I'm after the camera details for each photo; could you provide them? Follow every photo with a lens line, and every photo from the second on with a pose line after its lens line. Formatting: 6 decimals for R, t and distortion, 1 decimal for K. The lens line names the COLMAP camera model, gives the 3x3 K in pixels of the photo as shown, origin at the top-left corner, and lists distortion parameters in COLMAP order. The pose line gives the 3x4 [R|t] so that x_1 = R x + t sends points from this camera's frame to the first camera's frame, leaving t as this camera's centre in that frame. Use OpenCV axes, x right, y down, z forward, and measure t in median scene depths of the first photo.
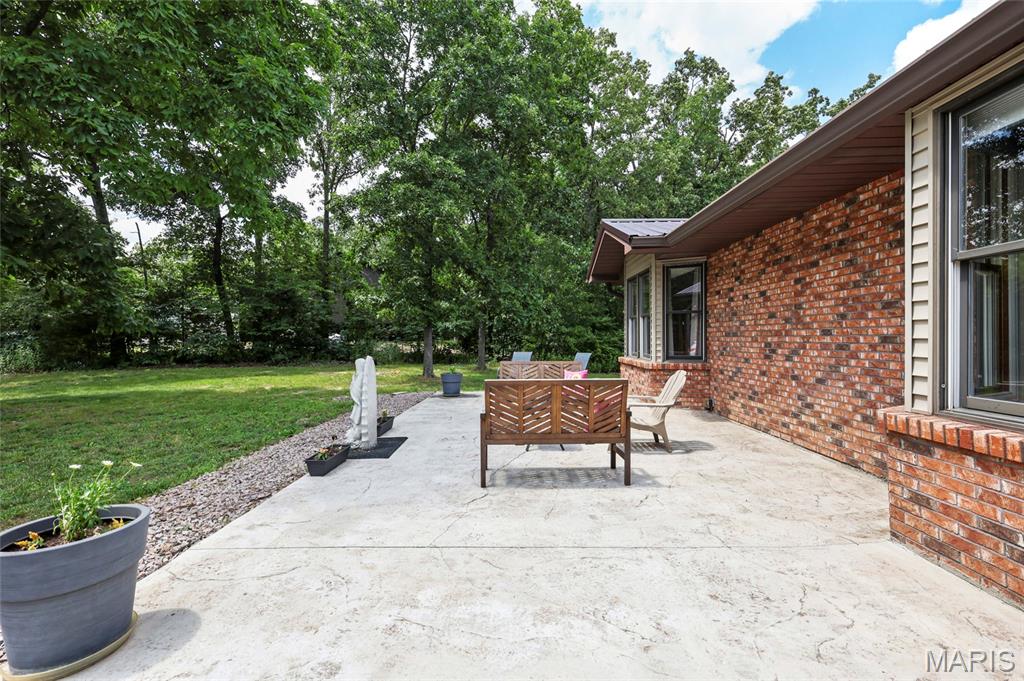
lens RADIAL K [[446.4, 0, 508.9], [0, 446.4, 341.1], [0, 0, 1]] dist [0.001572, 0.000051]
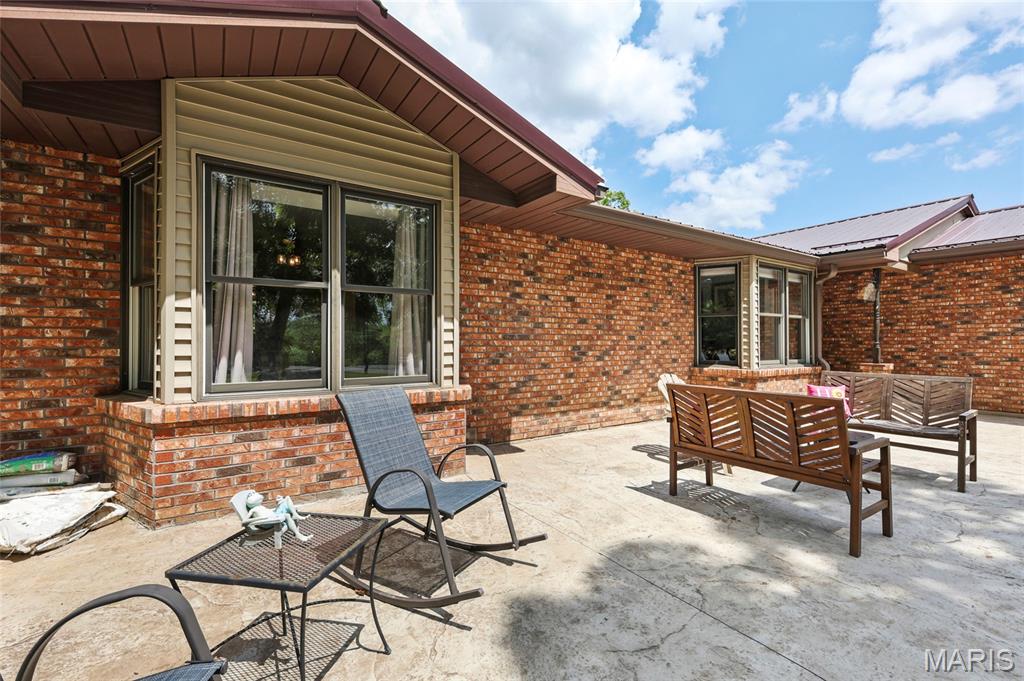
lens RADIAL K [[446.4, 0, 508.9], [0, 446.4, 341.1], [0, 0, 1]] dist [0.001572, 0.000051]
pose [[-0.571830, 0.003558, 0.820364, -0.233135], [0.006424, 0.999979, 0.000141, -0.010777], [-0.820347, 0.005351, -0.571841, 1.977670]]
